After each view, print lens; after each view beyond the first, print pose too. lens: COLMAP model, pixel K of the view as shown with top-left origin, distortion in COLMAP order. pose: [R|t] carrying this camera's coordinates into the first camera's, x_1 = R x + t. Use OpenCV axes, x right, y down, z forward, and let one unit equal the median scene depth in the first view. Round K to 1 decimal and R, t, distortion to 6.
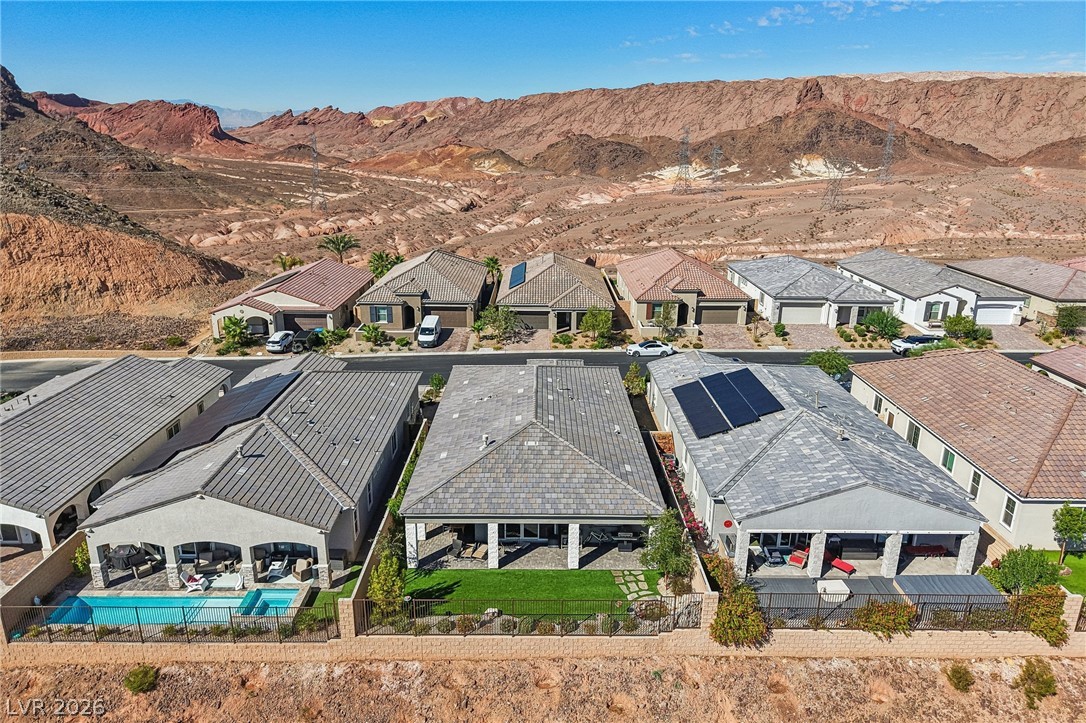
lens RADIAL K [[731.4, 0, 543.5], [0, 731.4, 361.4], [0, 0, 1]] dist [0.011602, -0.007840]
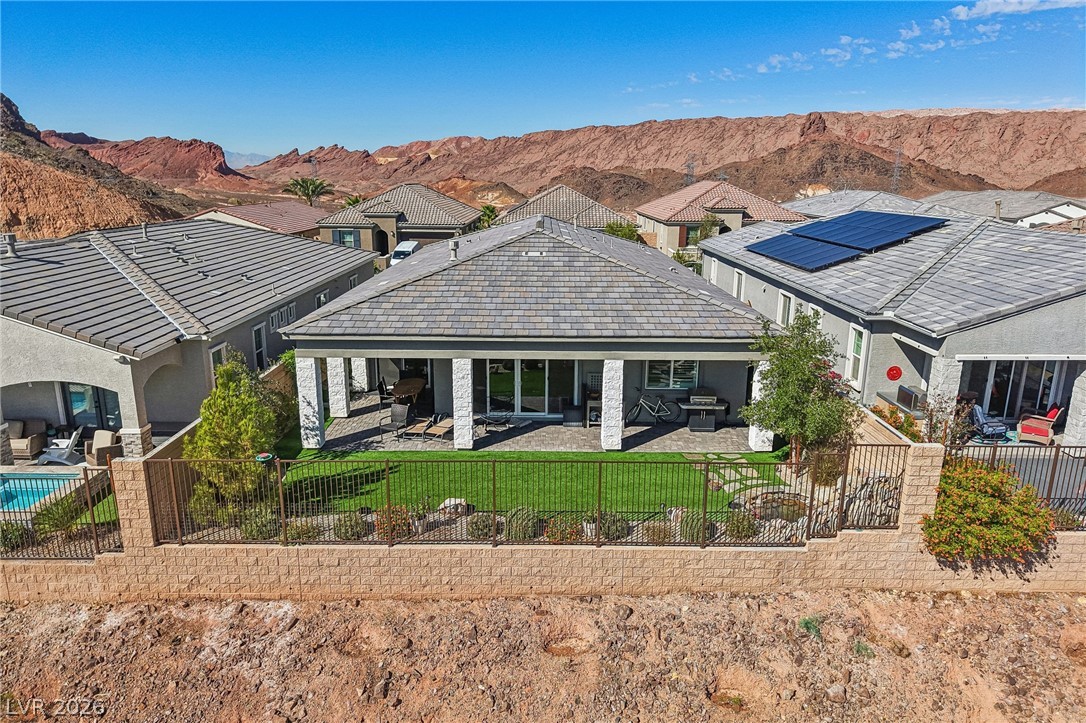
lens RADIAL K [[731.4, 0, 545.7], [0, 731.4, 364.2], [0, 0, 1]] dist [0.011602, -0.007840]
pose [[0.999998, 0.001883, -0.000832, -0.007344], [-0.001921, 0.998770, -0.049544, 0.240221], [0.000737, 0.049546, 0.998772, 0.449764]]
